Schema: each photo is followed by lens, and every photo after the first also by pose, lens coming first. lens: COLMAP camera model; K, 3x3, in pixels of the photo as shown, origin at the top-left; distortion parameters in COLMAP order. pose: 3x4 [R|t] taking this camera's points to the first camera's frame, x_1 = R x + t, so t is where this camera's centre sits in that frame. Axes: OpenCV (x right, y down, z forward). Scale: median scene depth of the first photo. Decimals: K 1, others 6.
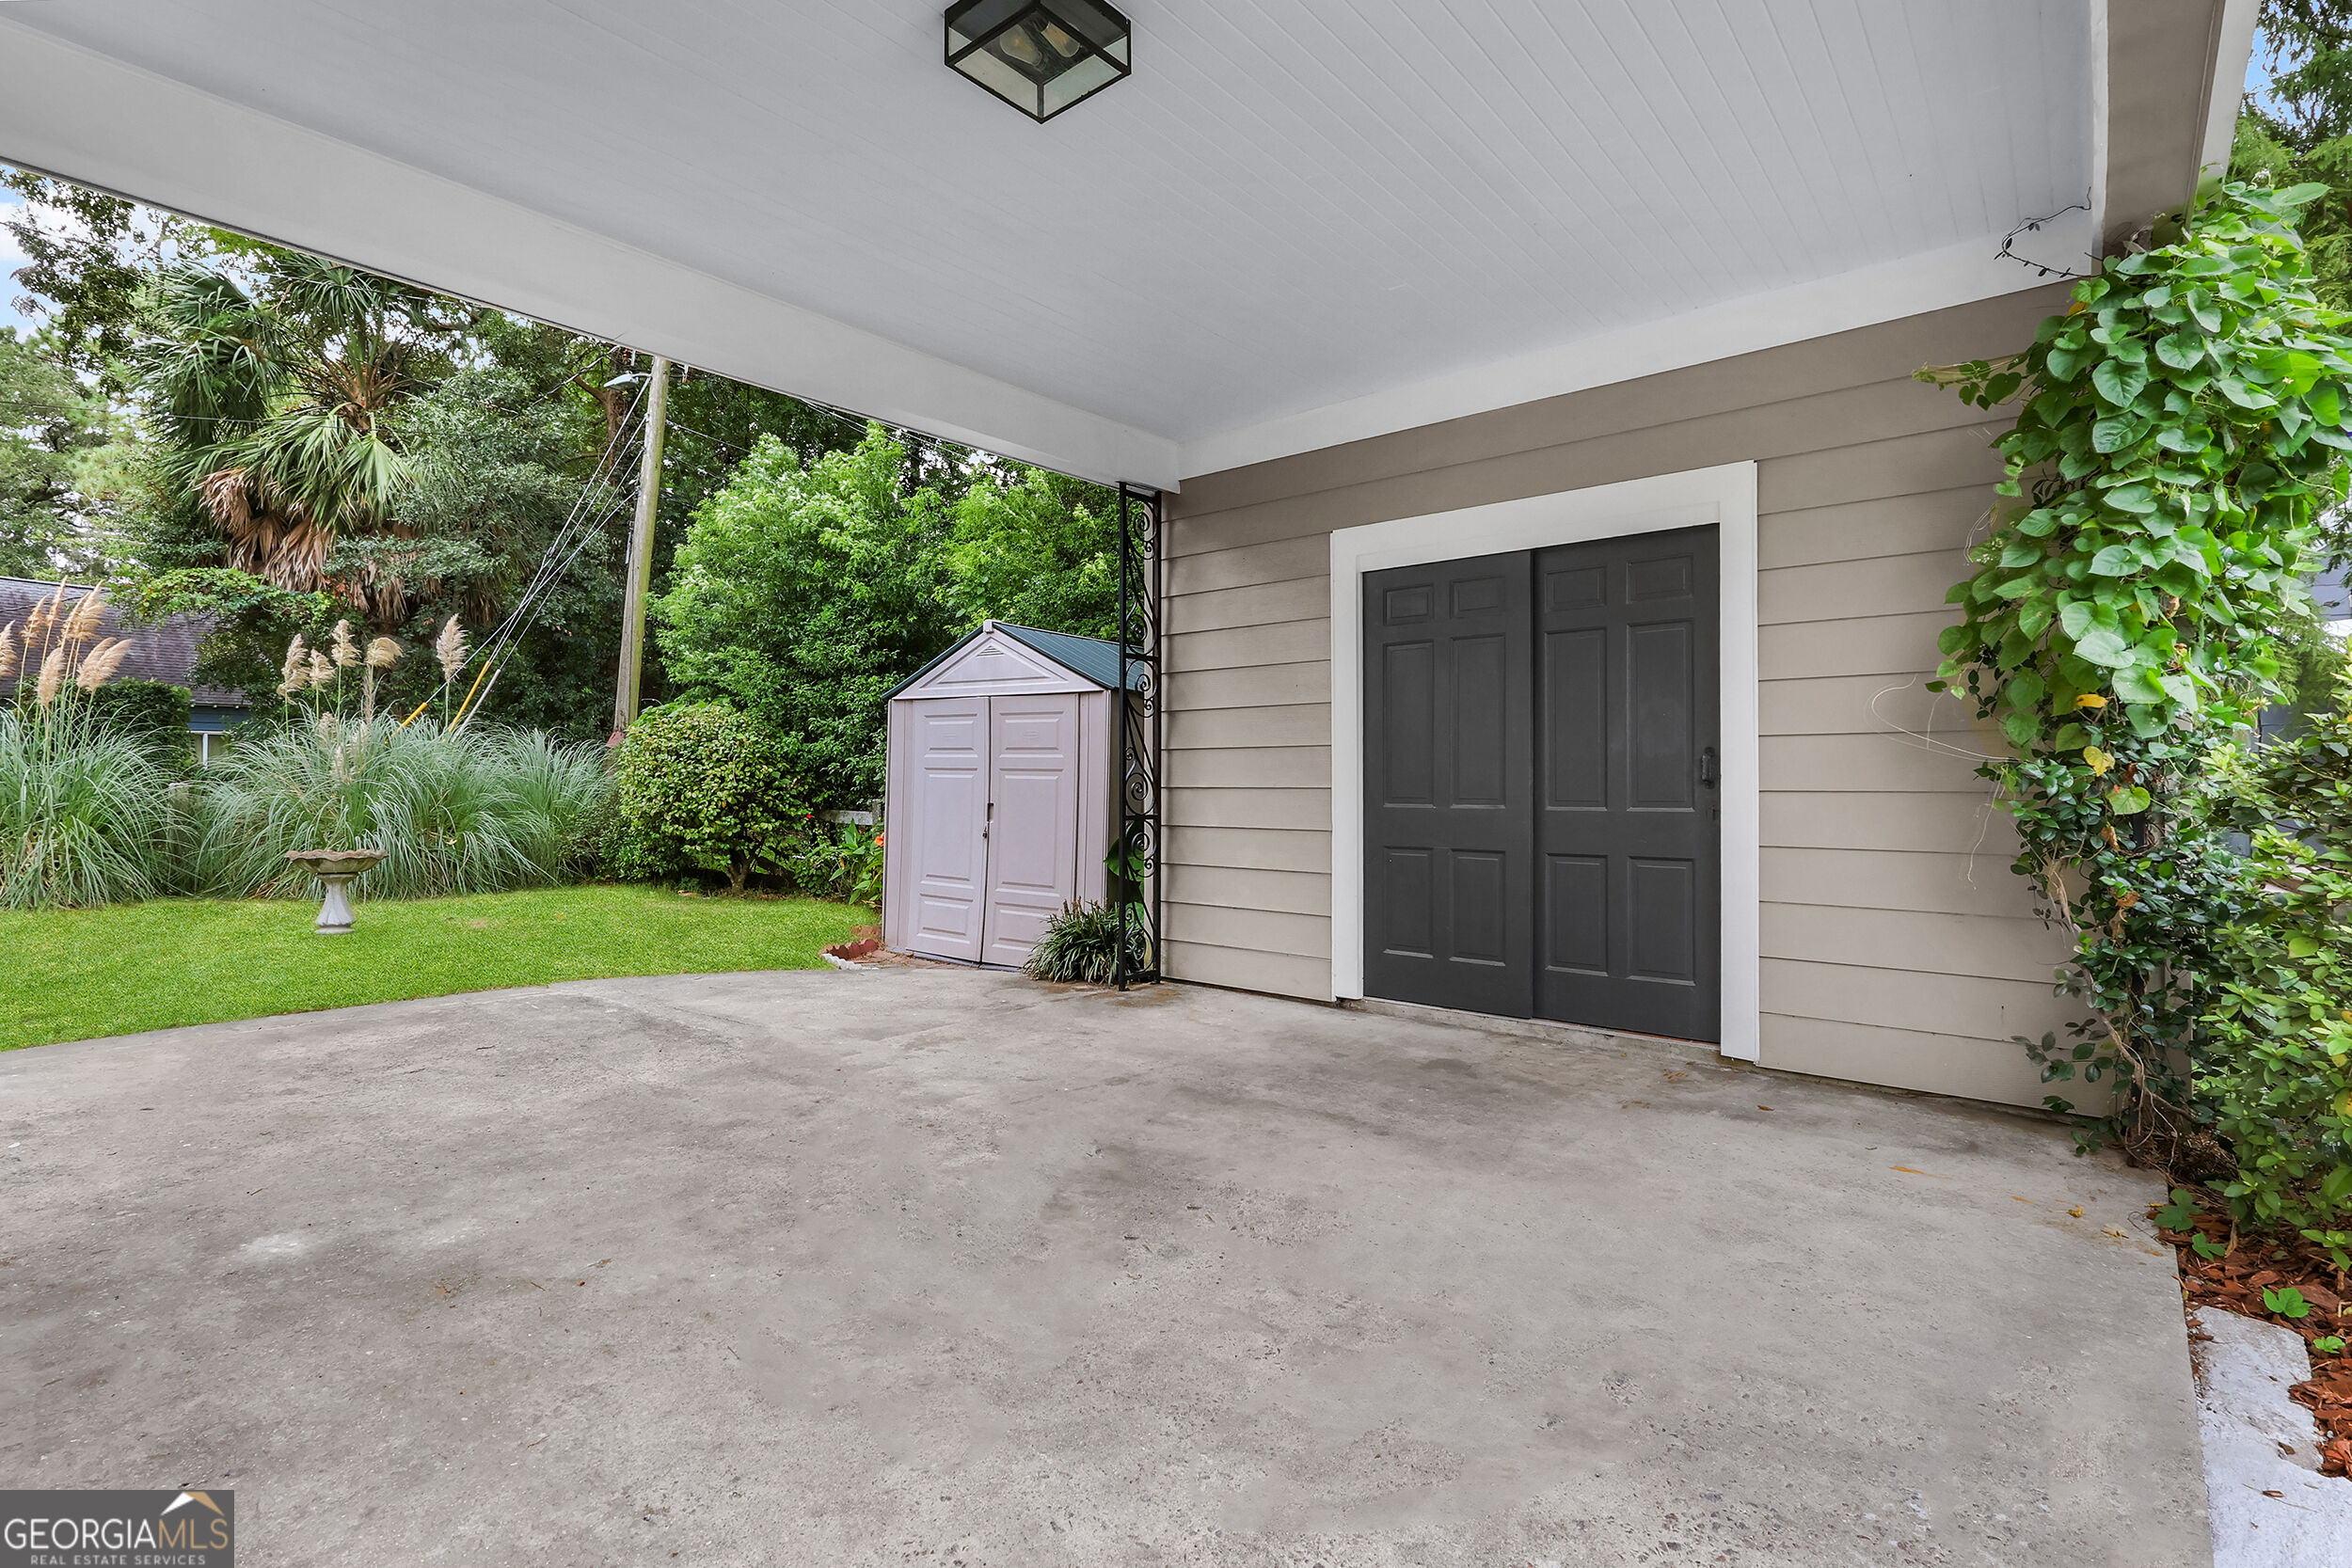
lens RADIAL K [[1102.3, 0, 1179.5], [0, 1102.3, 797.9], [0, 0, 1]] dist [-0.004869, 0.002407]
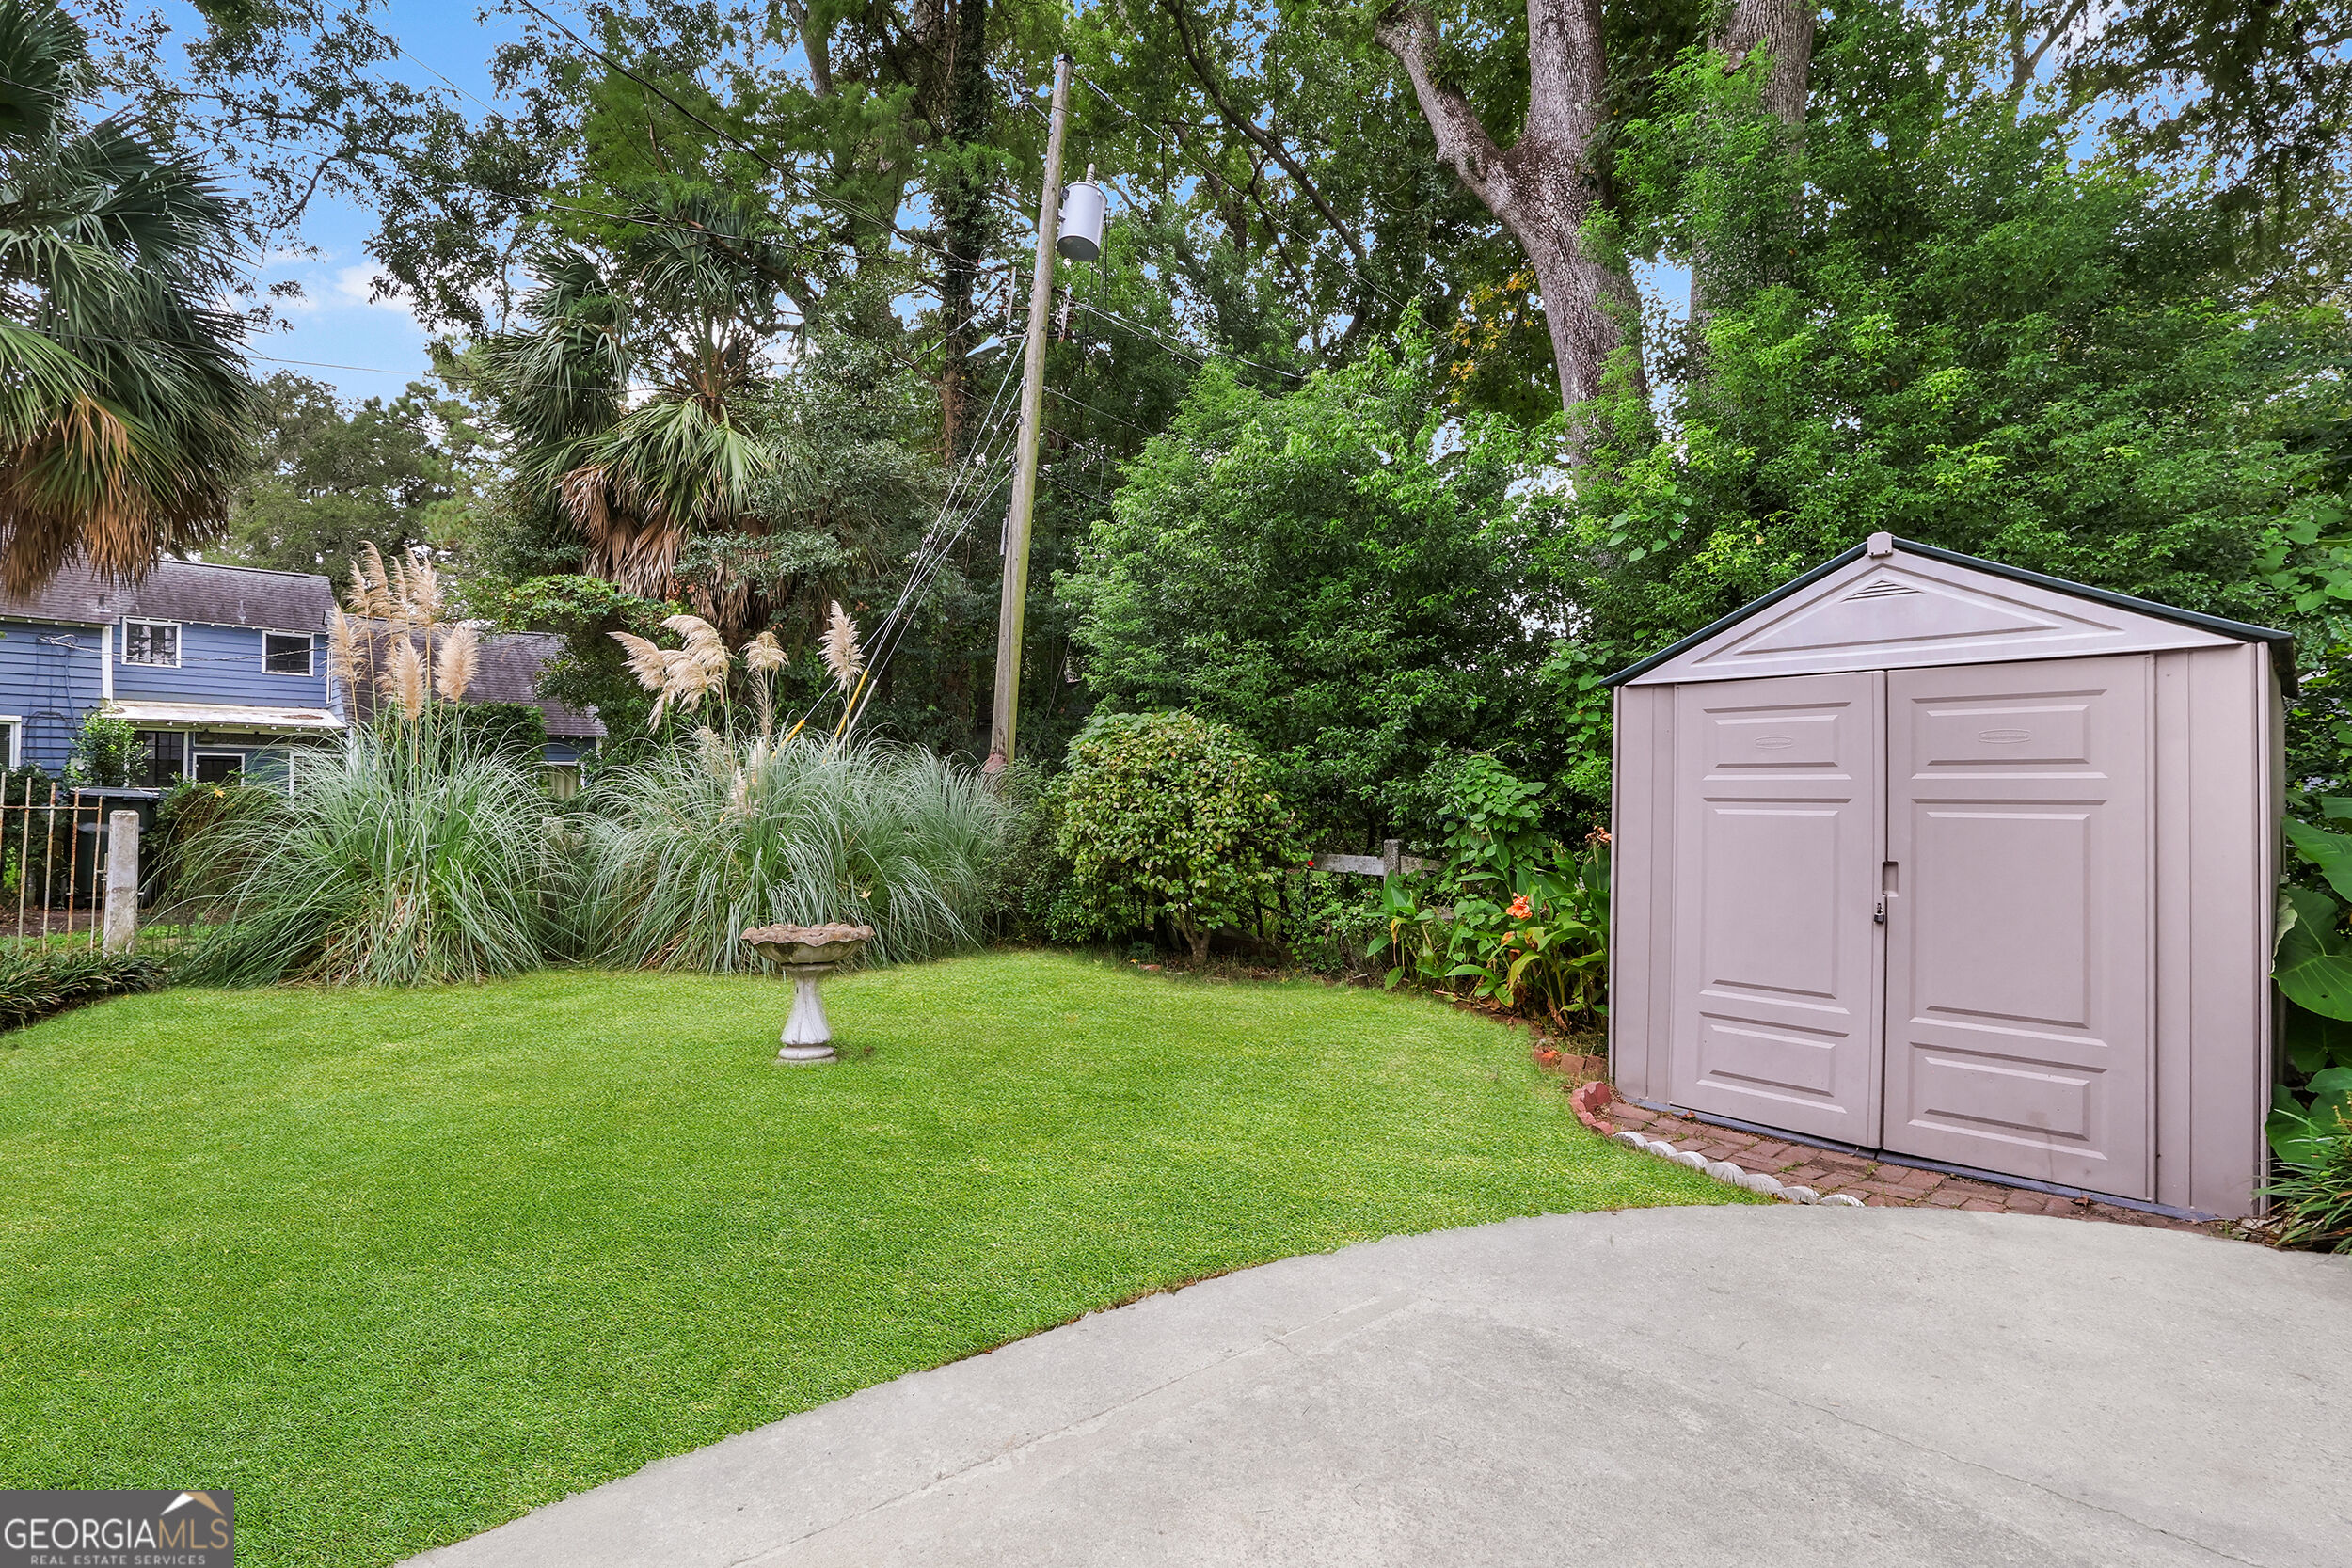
lens RADIAL K [[1102.3, 0, 1170.7], [0, 1102.3, 787.8], [0, 0, 1]] dist [-0.004869, 0.002407]
pose [[0.983048, -0.004494, -0.183294, -0.289142], [-0.001362, 0.999493, -0.031811, -0.009512], [0.183344, 0.031521, 0.982543, 0.262757]]
